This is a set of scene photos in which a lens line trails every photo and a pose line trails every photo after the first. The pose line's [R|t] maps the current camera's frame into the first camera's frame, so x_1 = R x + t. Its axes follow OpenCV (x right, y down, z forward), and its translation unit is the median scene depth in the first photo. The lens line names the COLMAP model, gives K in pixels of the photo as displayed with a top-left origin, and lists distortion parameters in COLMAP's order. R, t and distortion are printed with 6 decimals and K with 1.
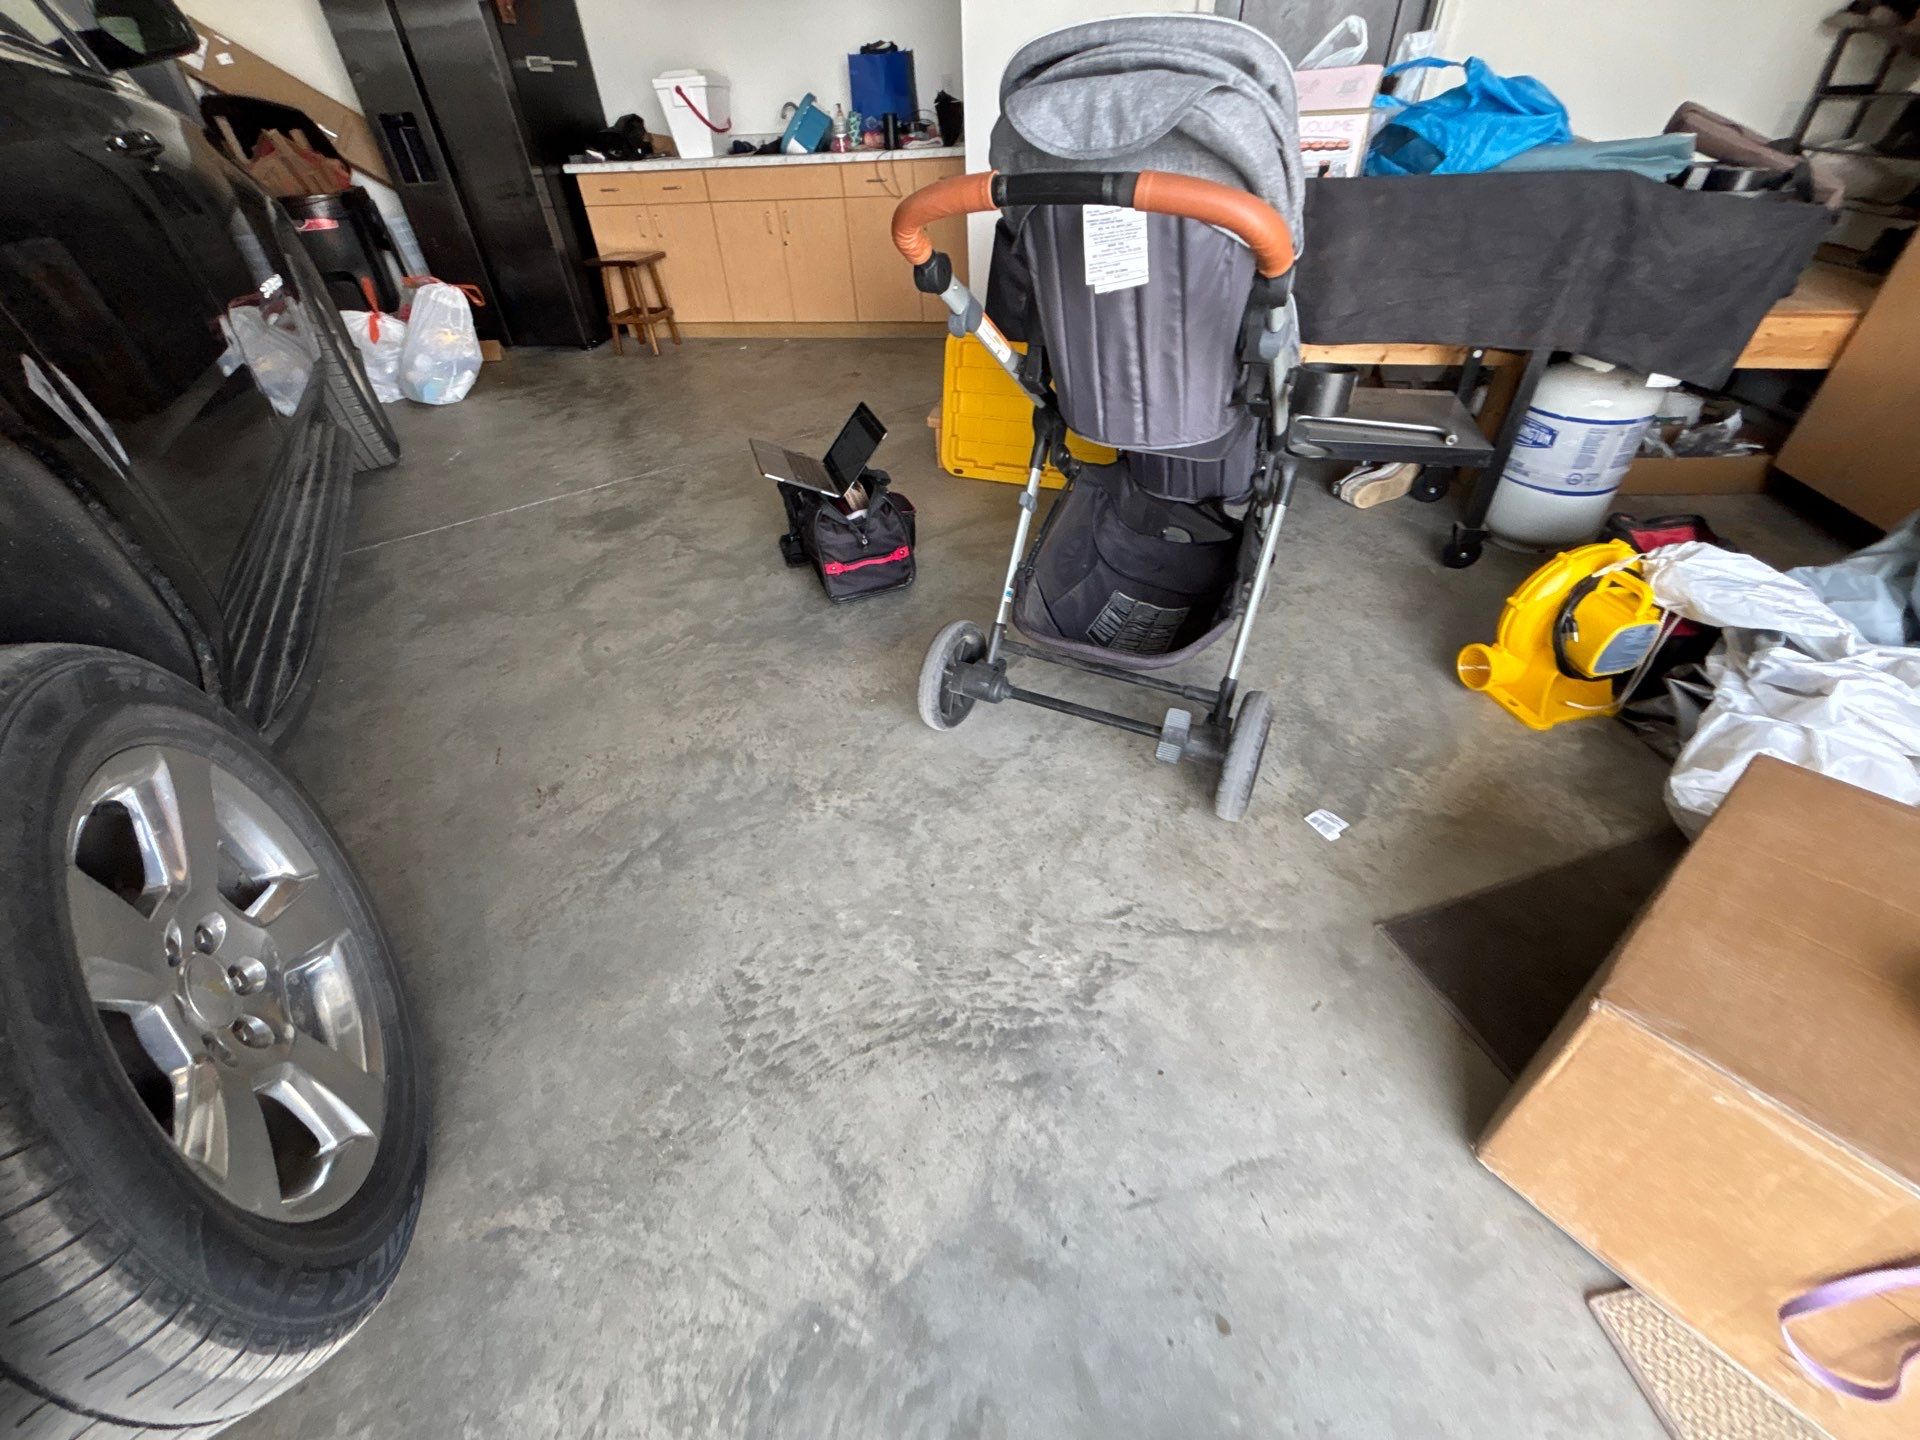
lens RADIAL K [[776.5, 0, 952.3], [0, 776.5, 708.2], [0, 0, 1]] dist [-0.001001, 0.000520]
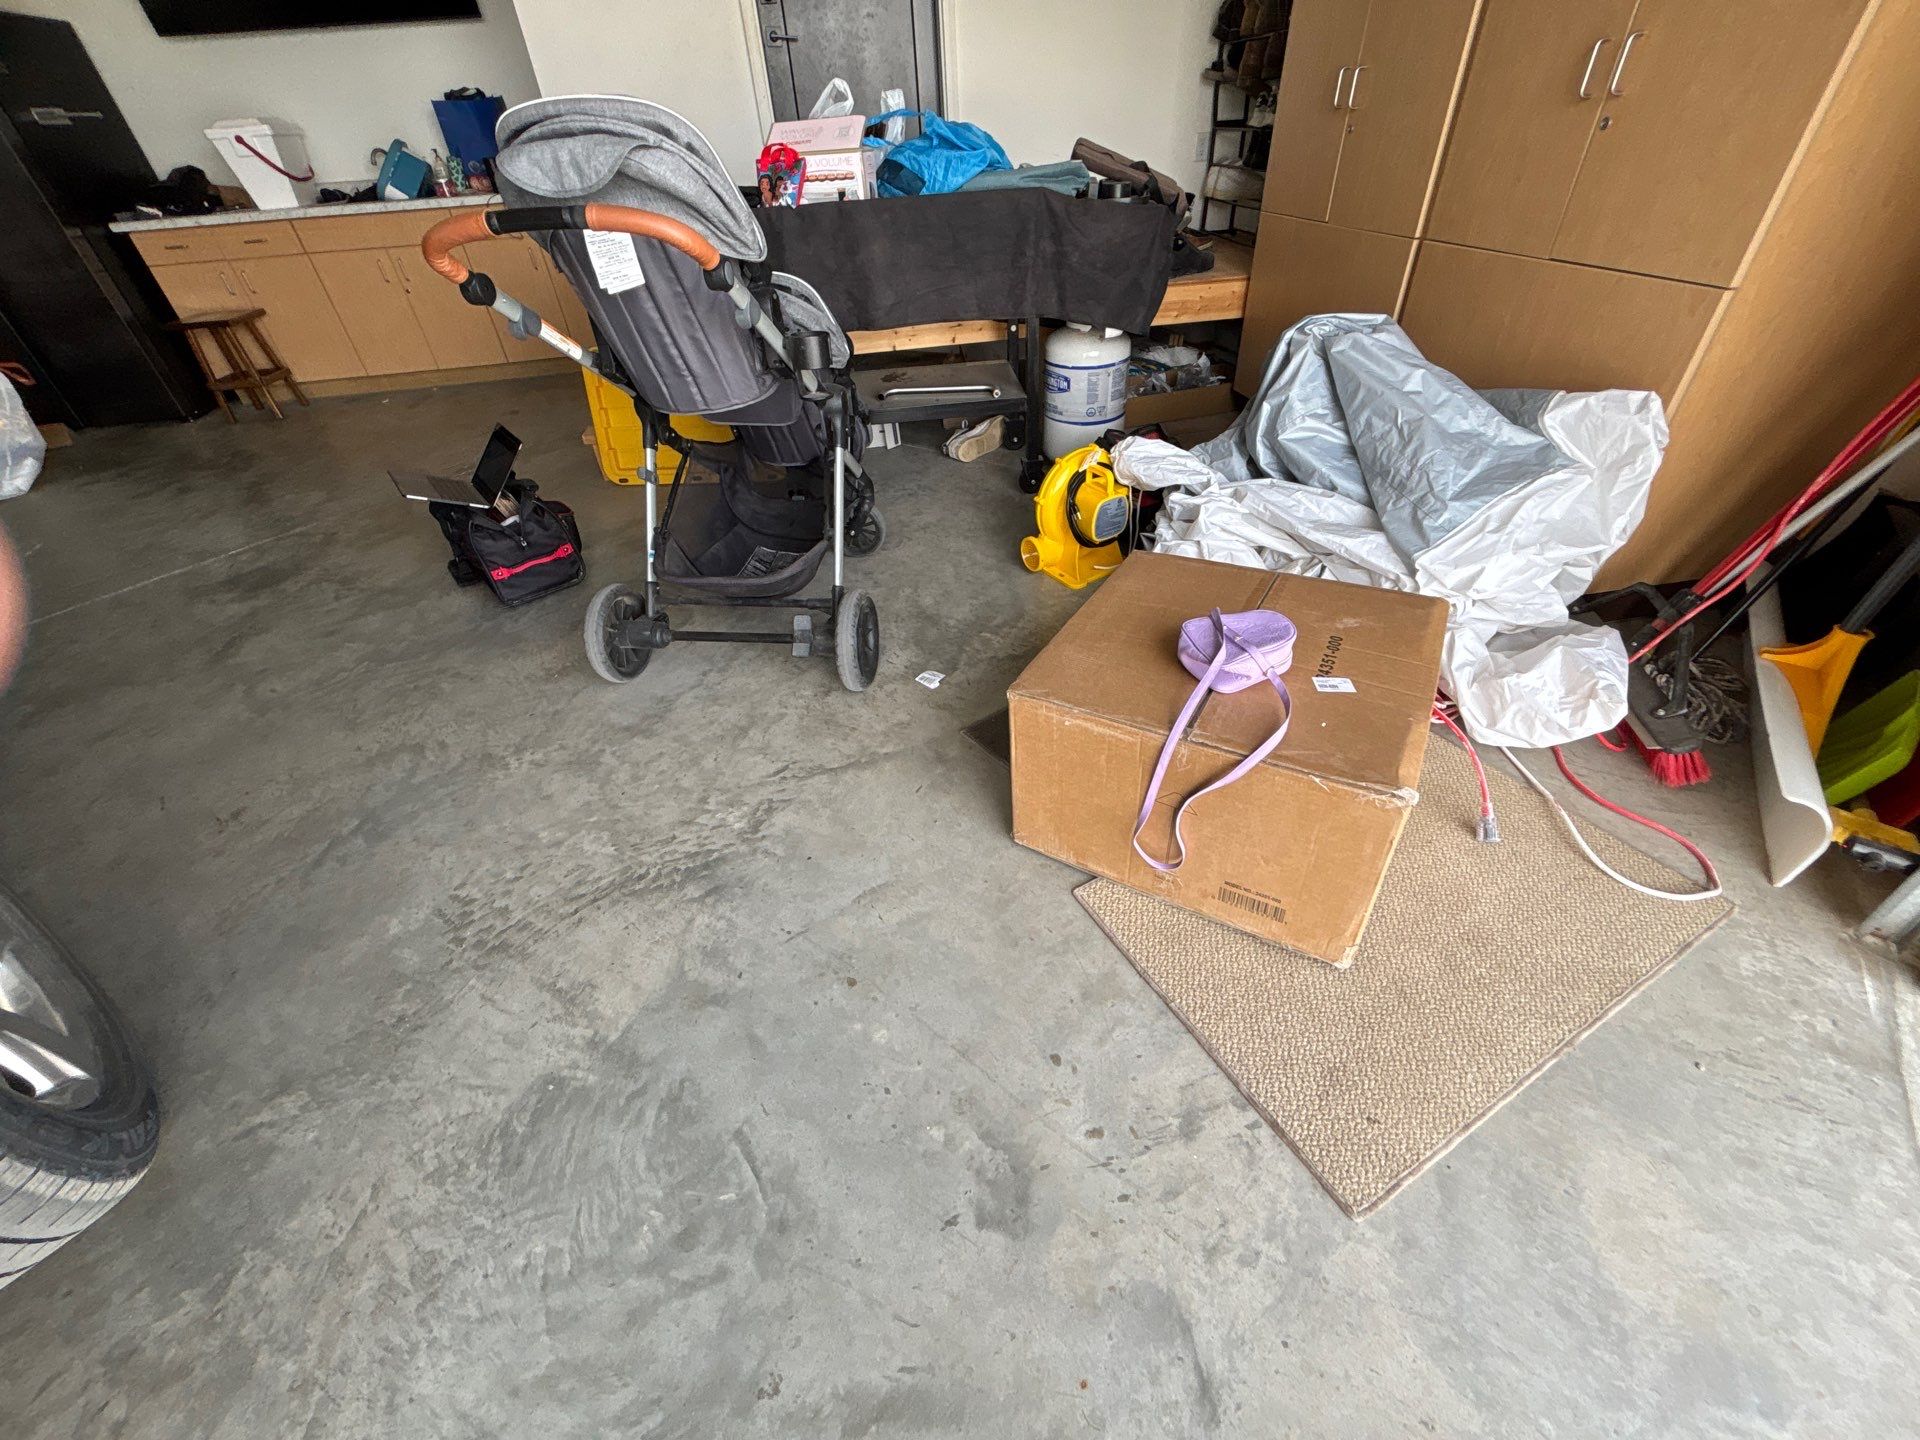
lens RADIAL K [[776.4, 0, 959.0], [0, 776.4, 709.2], [0, 0, 1]] dist [-0.001637, 0.000156]
pose [[0.935863, -0.222169, 0.273500, 0.113494], [0.229188, 0.973361, 0.006445, 0.151343], [-0.267646, 0.056651, 0.961851, -0.211795]]
